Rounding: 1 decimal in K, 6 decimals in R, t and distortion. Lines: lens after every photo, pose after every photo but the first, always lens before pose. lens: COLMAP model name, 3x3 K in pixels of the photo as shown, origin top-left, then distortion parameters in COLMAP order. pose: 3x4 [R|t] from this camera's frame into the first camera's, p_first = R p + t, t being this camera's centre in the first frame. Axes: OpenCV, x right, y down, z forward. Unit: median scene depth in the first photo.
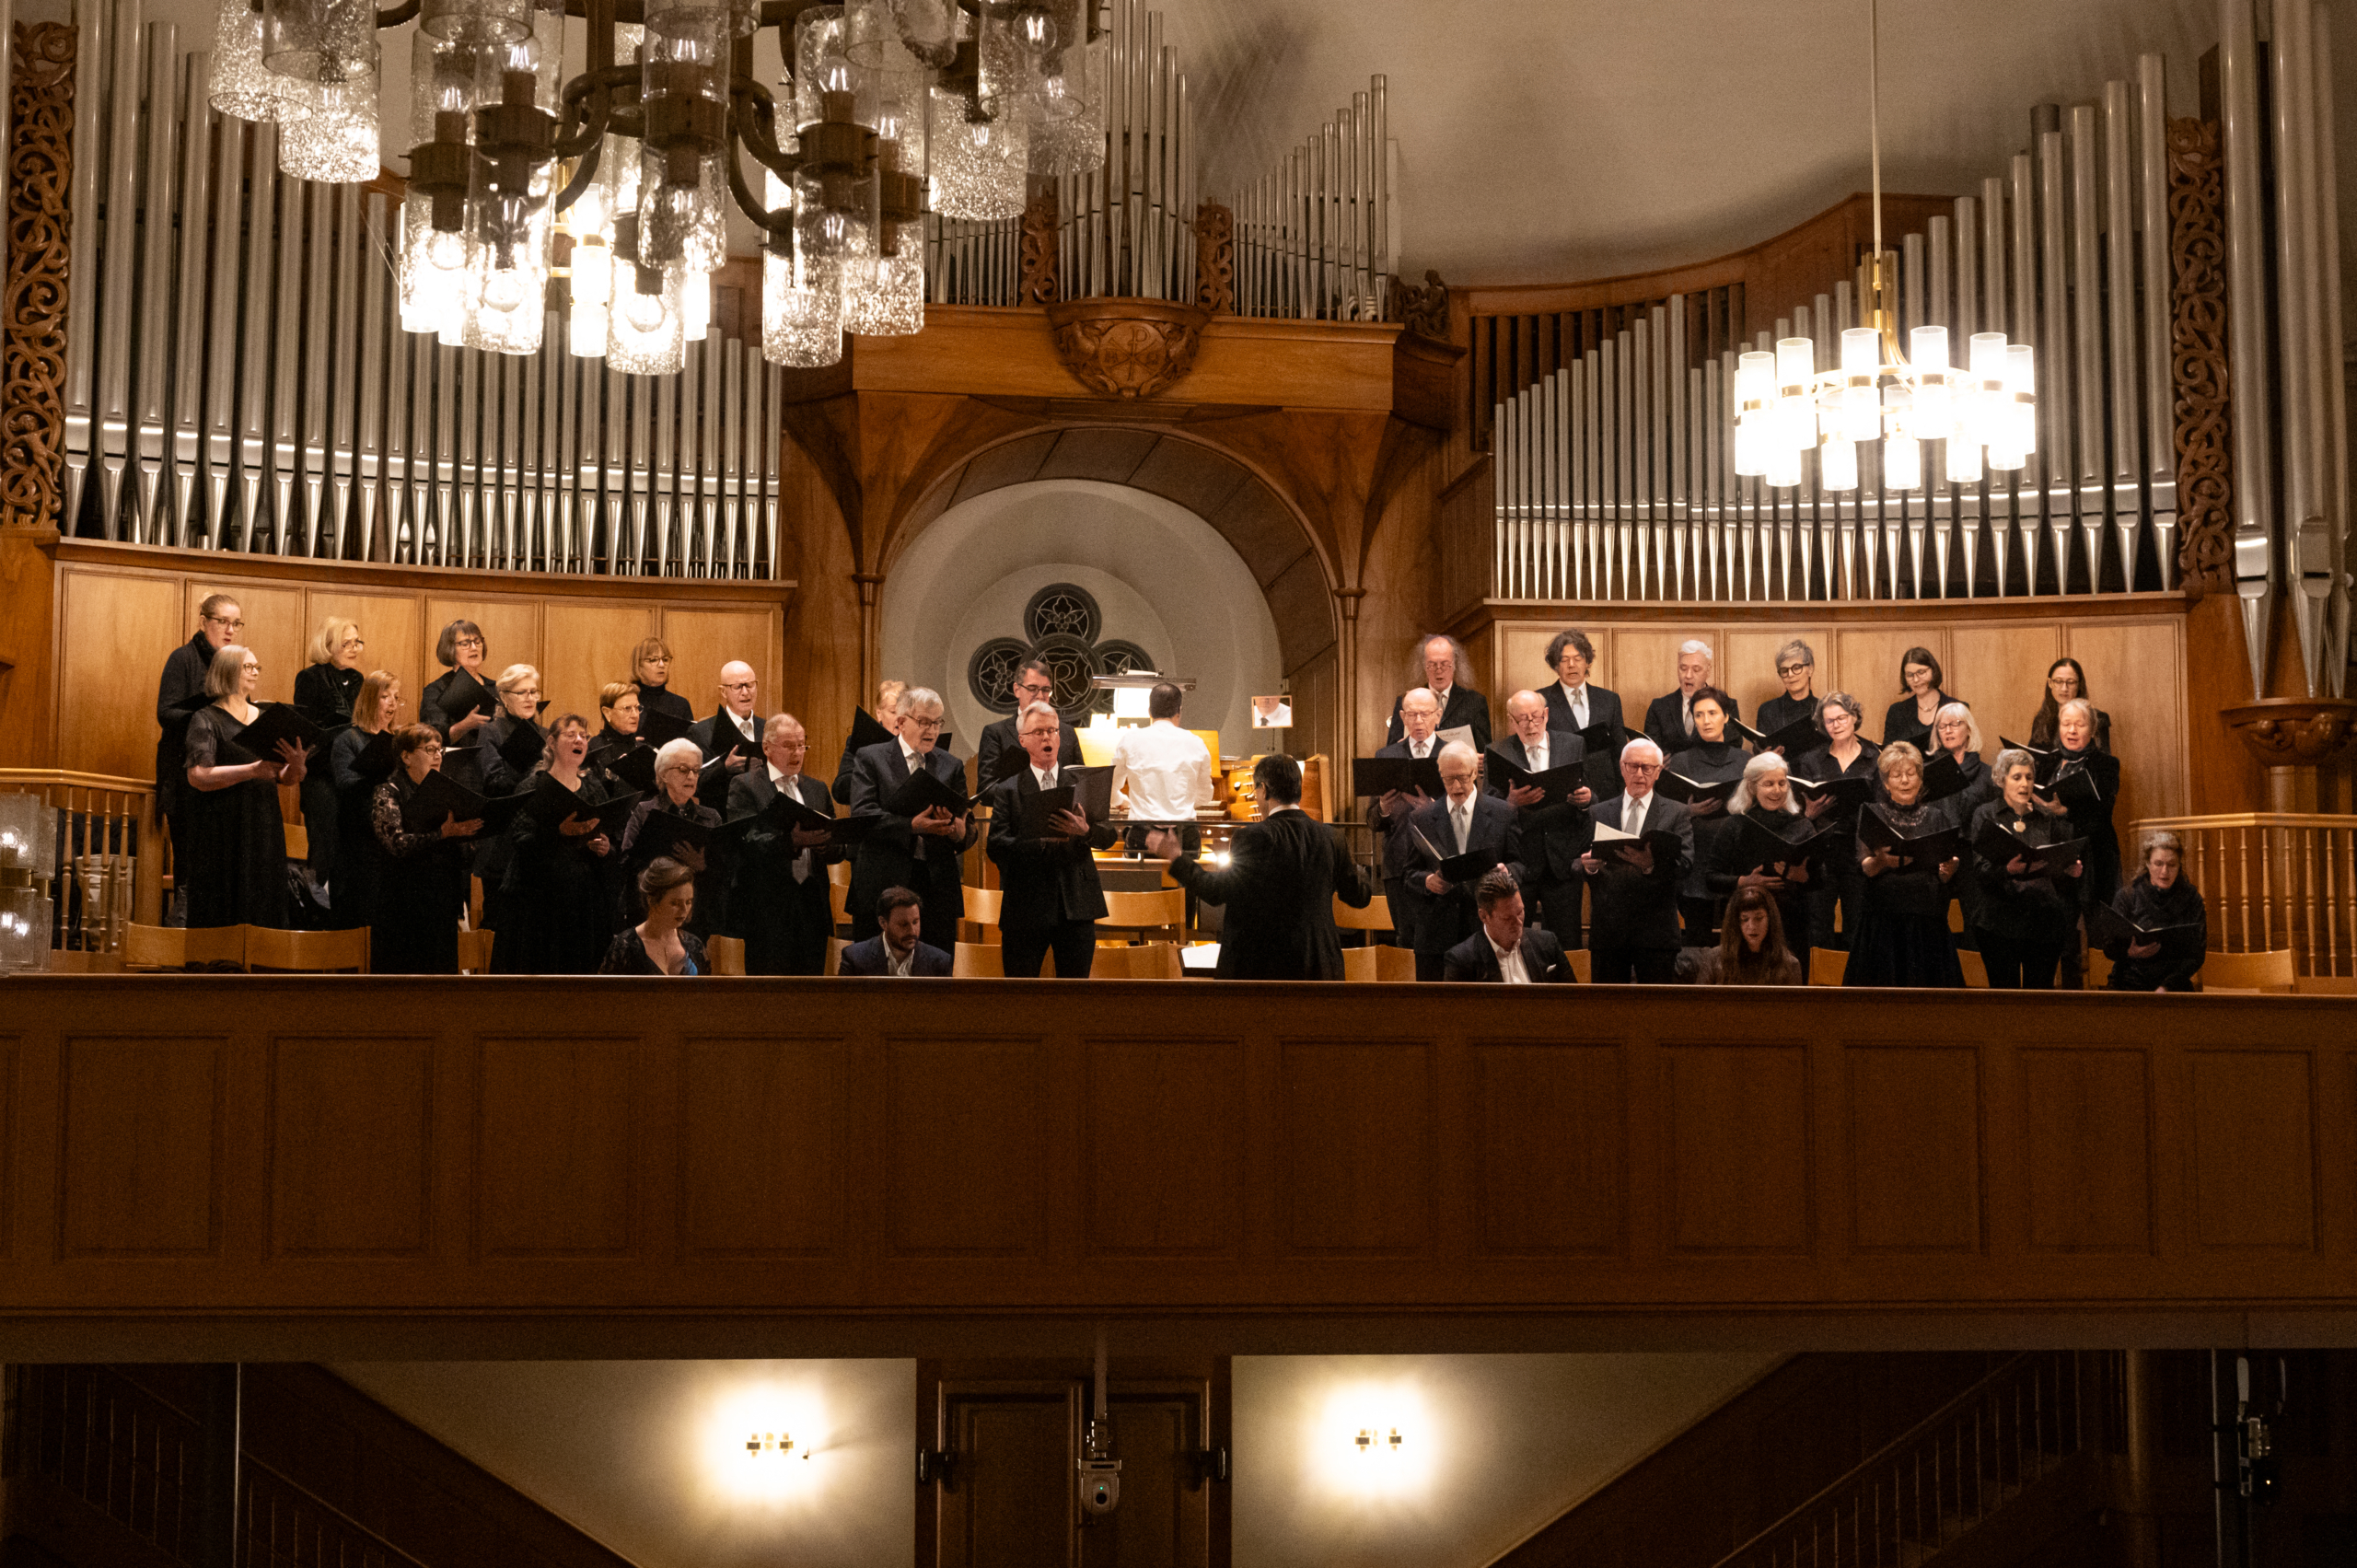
lens RADIAL K [[3711.9, 0, 1157.1], [0, 3711.9, 782.1], [0, 0, 1]] dist [0.002252, 0.000000]
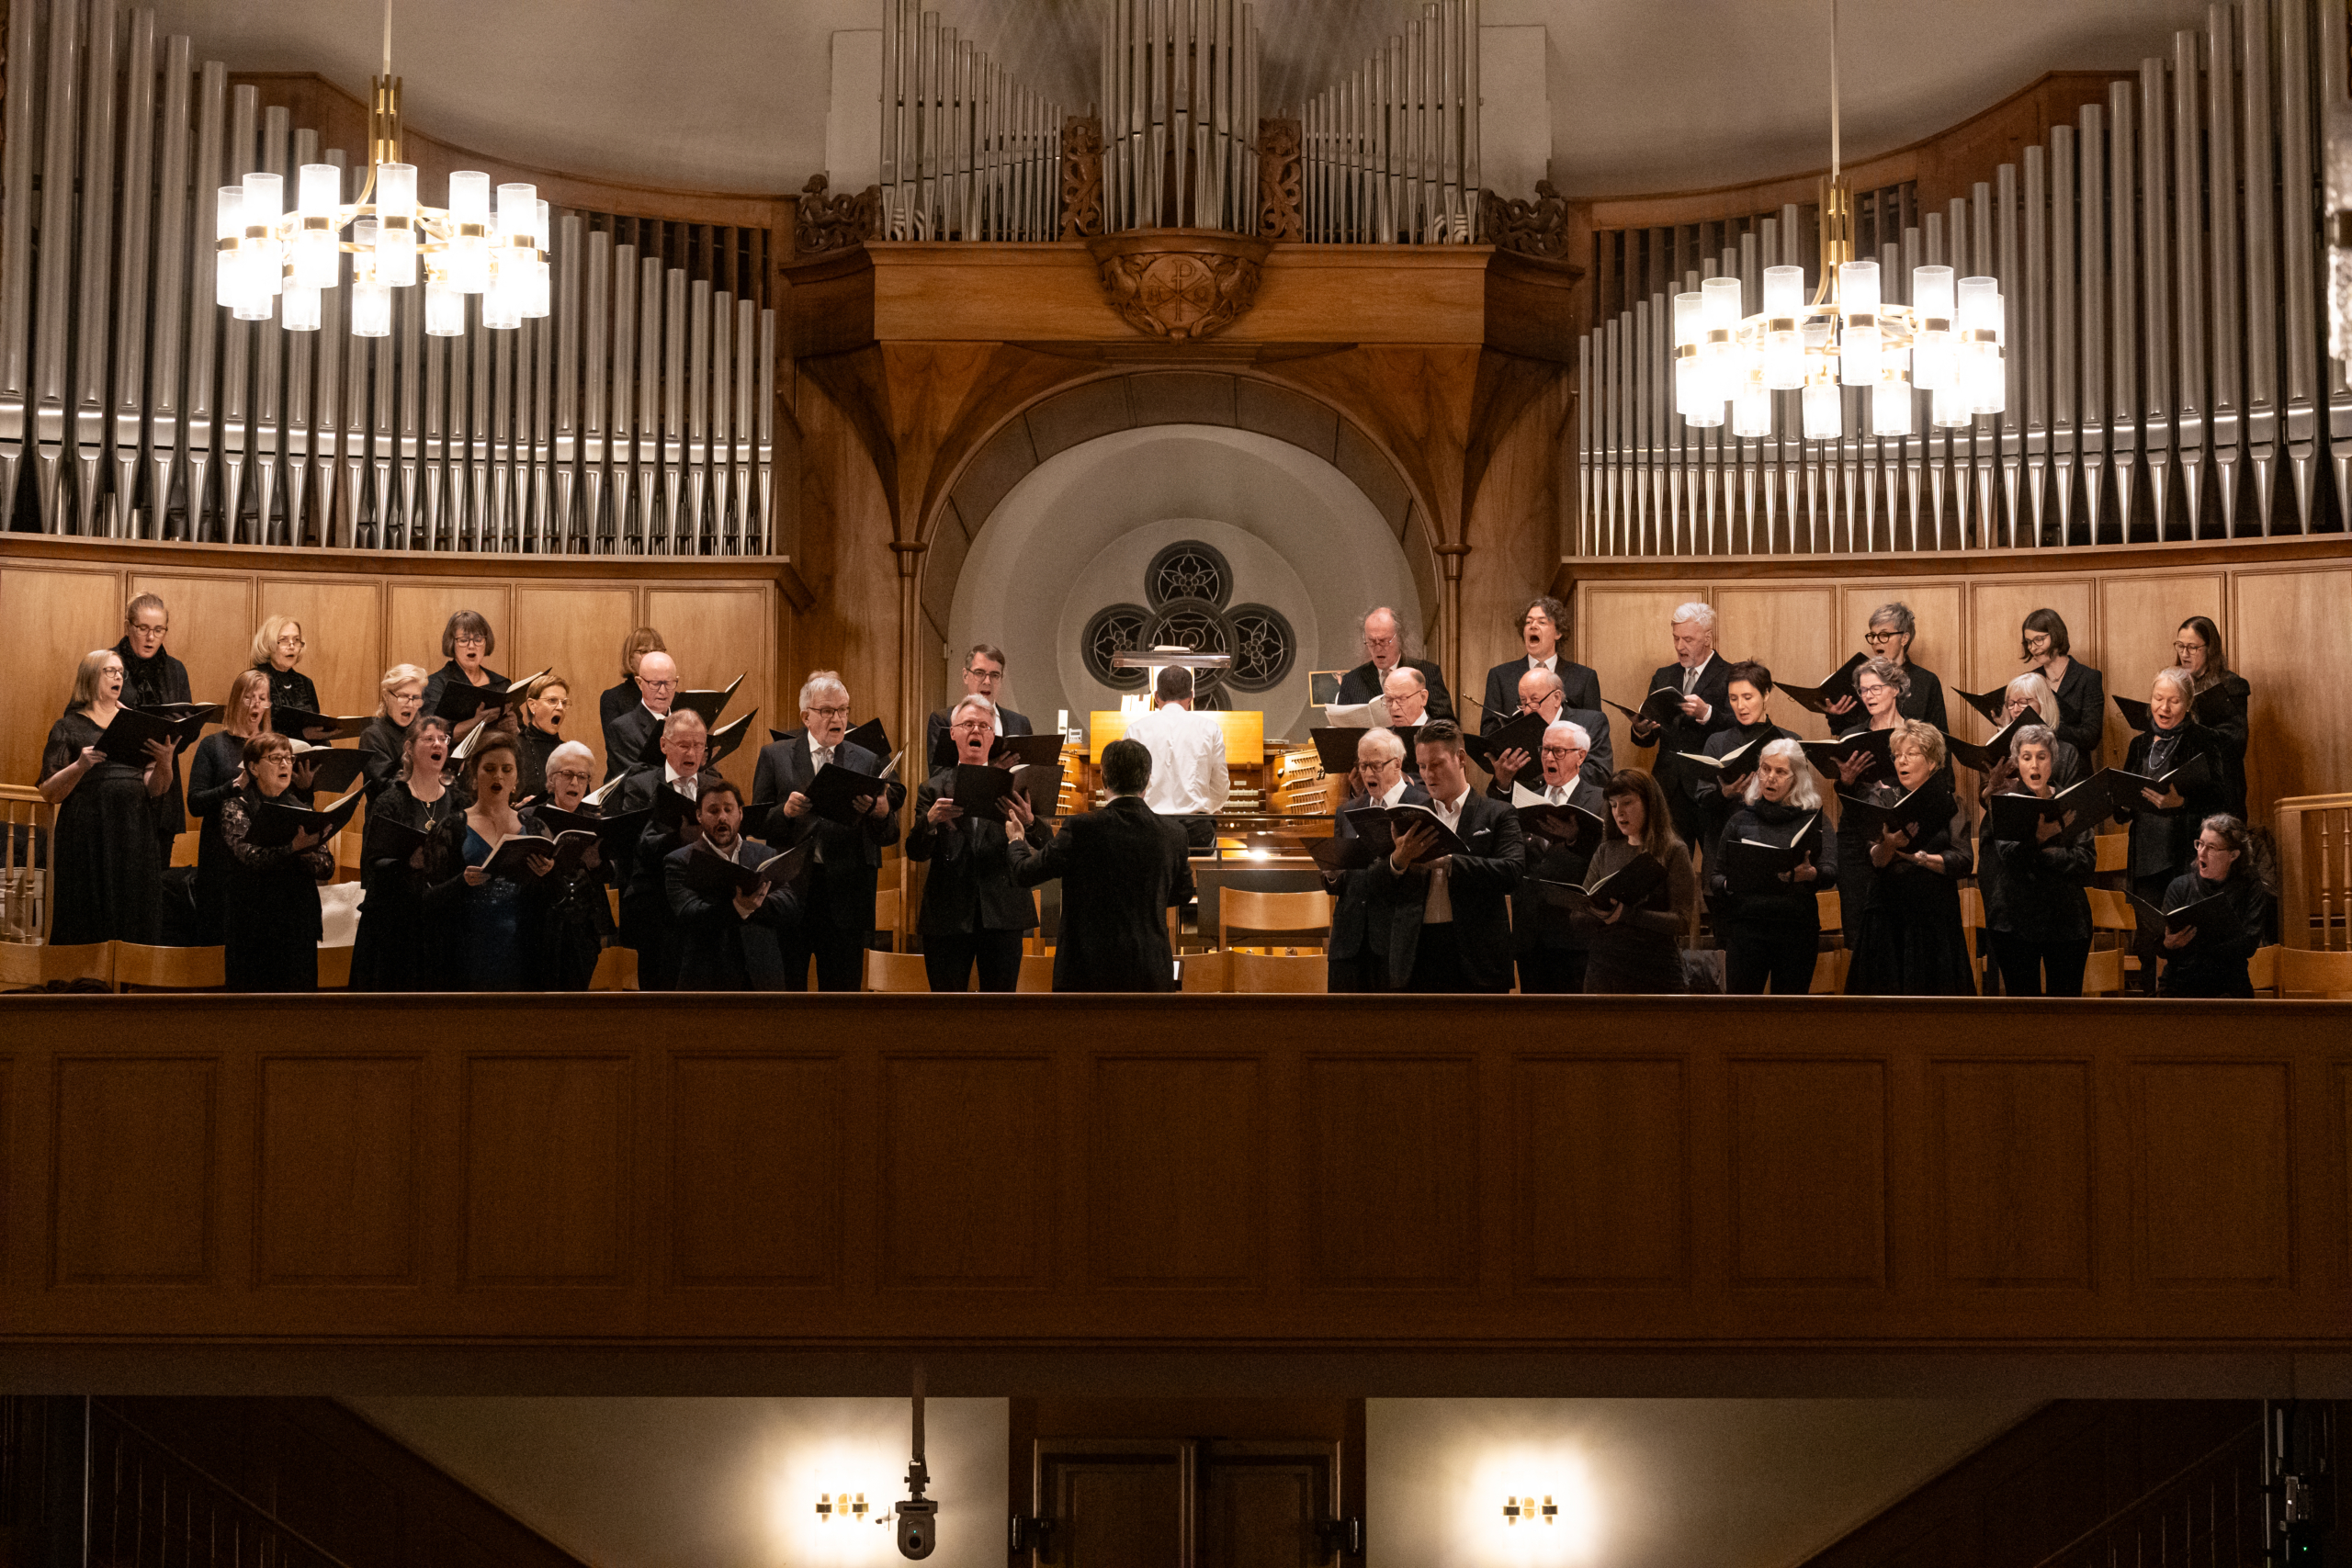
lens RADIAL K [[4681.6, 0, 1191.7], [0, 4681.6, 773.6], [0, 0, 1]] dist [-0.009088, 0.000000]
pose [[0.987261, -0.014883, -0.158409, 0.178072], [0.016265, 0.999840, 0.007430, -0.007497], [0.158273, -0.009912, 0.987346, -0.118078]]
